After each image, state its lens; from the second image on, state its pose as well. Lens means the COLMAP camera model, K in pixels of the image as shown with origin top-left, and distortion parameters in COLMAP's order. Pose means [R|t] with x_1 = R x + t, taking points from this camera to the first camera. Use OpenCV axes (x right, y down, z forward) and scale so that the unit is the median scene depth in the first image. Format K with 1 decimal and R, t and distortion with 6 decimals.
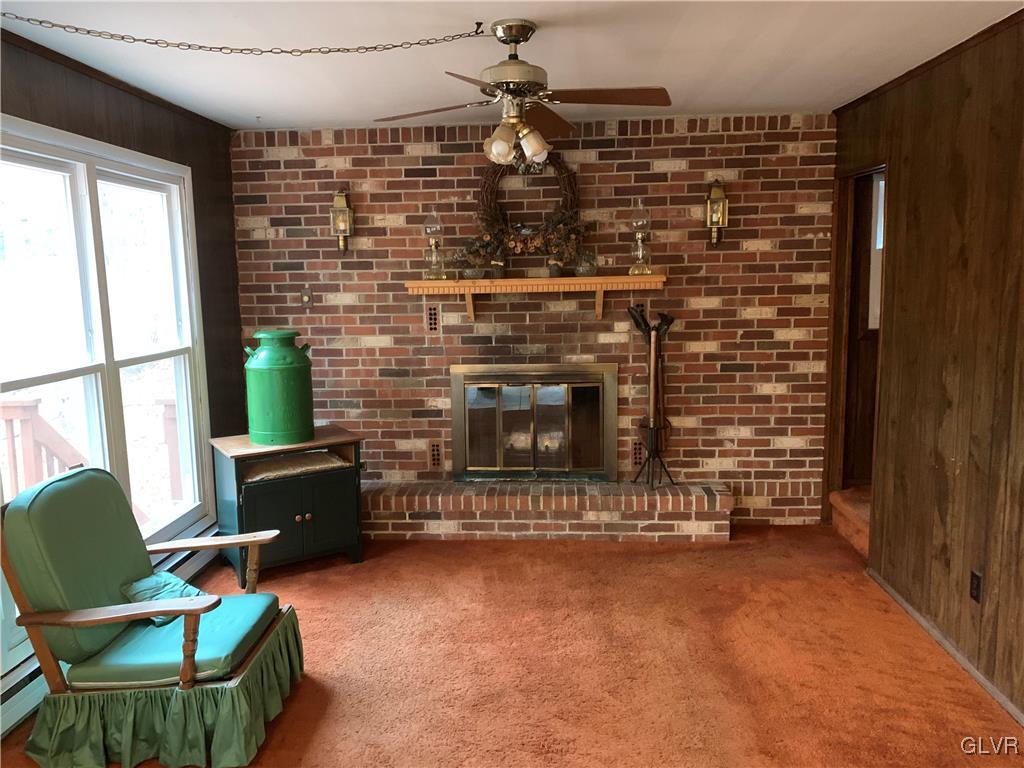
lens RADIAL K [[776.7, 0, 512.0], [0, 776.7, 384.0], [0, 0, 1]] dist [0.007117, -0.051197]
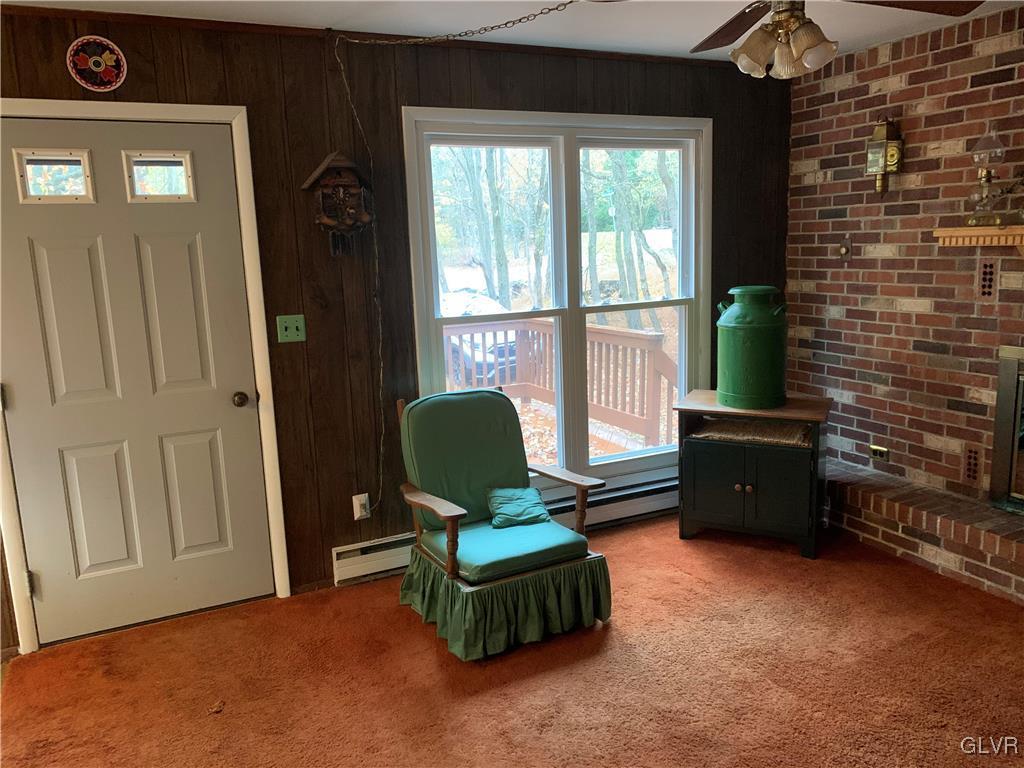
lens RADIAL K [[776.7, 0, 512.0], [0, 776.7, 384.0], [0, 0, 1]] dist [0.007117, -0.051197]
pose [[0.451158, 0.155325, -0.878824, 0.353414], [-0.090714, 0.987619, 0.127984, -0.040173], [0.887822, 0.021980, 0.459662, 0.276527]]
